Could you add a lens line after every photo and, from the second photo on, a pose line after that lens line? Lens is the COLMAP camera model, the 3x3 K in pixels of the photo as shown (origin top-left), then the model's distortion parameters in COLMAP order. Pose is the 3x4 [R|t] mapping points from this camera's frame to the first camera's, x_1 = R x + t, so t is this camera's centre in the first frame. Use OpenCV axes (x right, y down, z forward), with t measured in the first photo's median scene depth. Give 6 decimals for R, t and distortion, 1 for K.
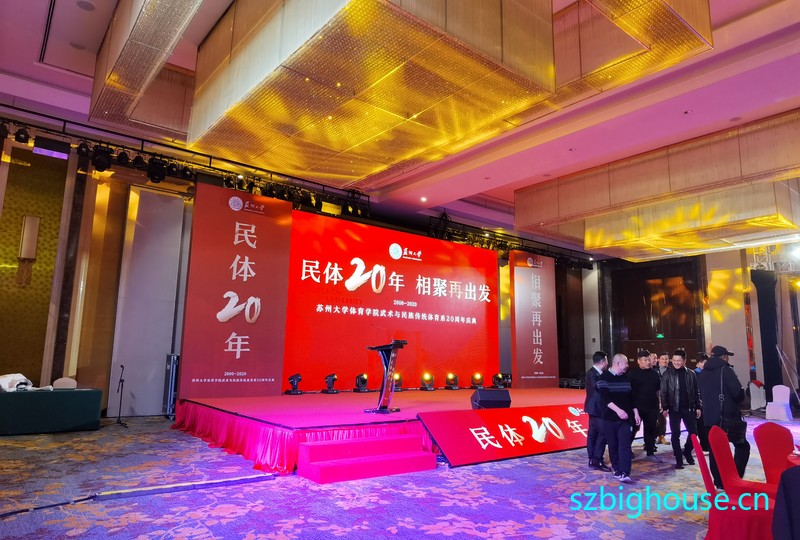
lens RADIAL K [[515.0, 0, 399.0], [0, 515.0, 272.6], [0, 0, 1]] dist [-0.006129, -0.010368]
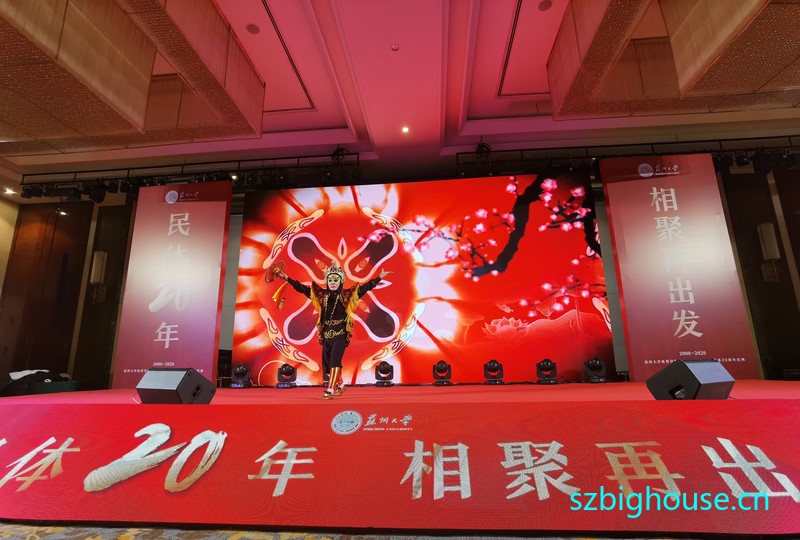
lens RADIAL K [[412.6, 0, 404.4], [0, 412.6, 273.9], [0, 0, 1]] dist [-0.039850, 0.016734]
pose [[0.731902, -0.186633, -0.655353, 0.432660], [0.142931, 0.982413, -0.120148, 0.148253], [0.666251, -0.005734, 0.745706, 0.580800]]
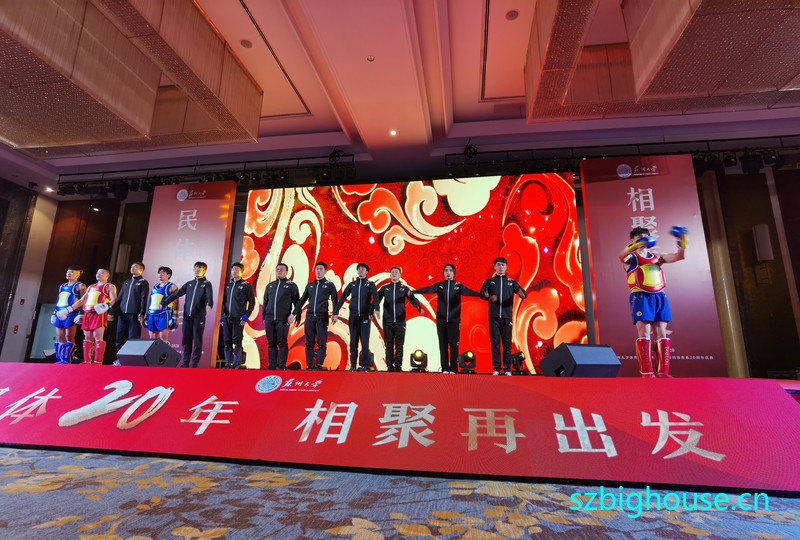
lens RADIAL K [[412.6, 0, 404.5], [0, 412.6, 274.8], [0, 0, 1]] dist [-0.039850, 0.016734]
pose [[0.684576, -0.169527, -0.708955, 0.511700], [0.115907, 0.985522, -0.123739, 0.169158], [0.719668, 0.002536, 0.694314, 0.602922]]
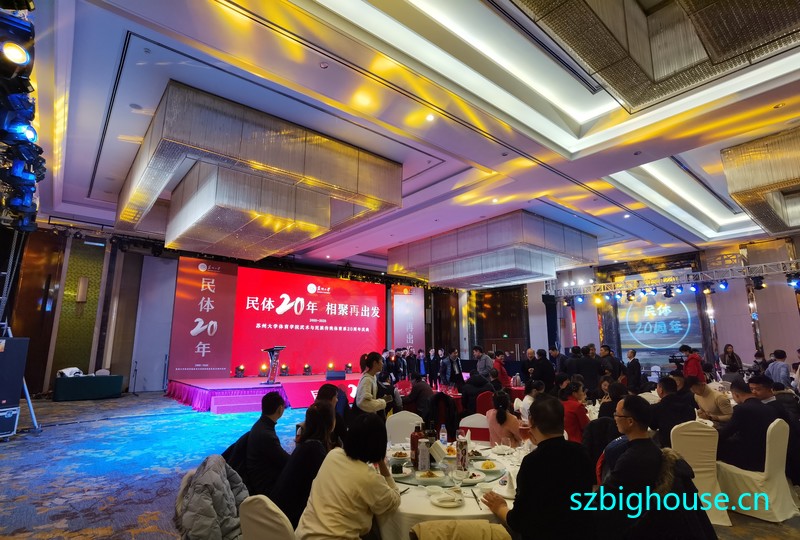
lens RADIAL K [[412.6, 0, 405.7], [0, 412.6, 271.5], [0, 0, 1]] dist [-0.039850, 0.016734]
pose [[0.999170, -0.014460, 0.038074, 0.261269], [0.015576, 0.999453, -0.029160, -0.056668], [-0.037632, 0.029729, 0.998849, -0.337267]]
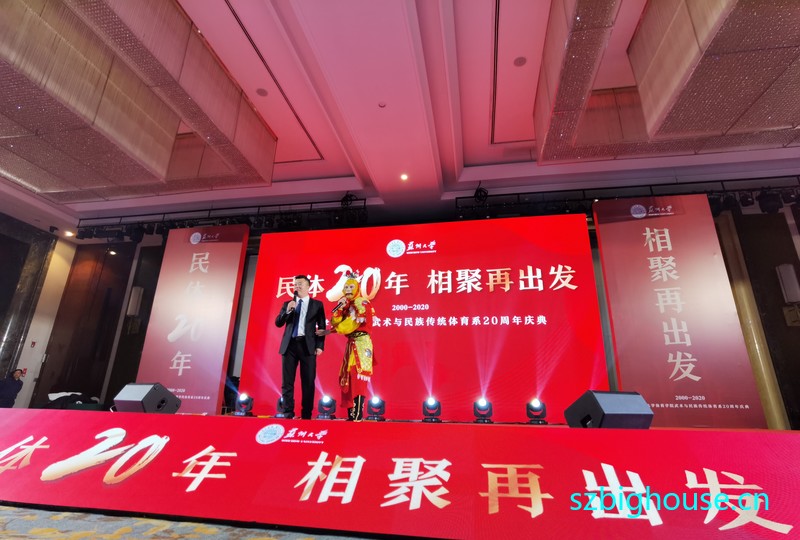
lens RADIAL K [[412.6, 0, 404.3], [0, 412.6, 274.2], [0, 0, 1]] dist [-0.039850, 0.016734]
pose [[0.664574, -0.246877, -0.705261, 0.502151], [0.112346, 0.966127, -0.232329, 0.169090], [0.738729, 0.075166, 0.669799, 0.611826]]
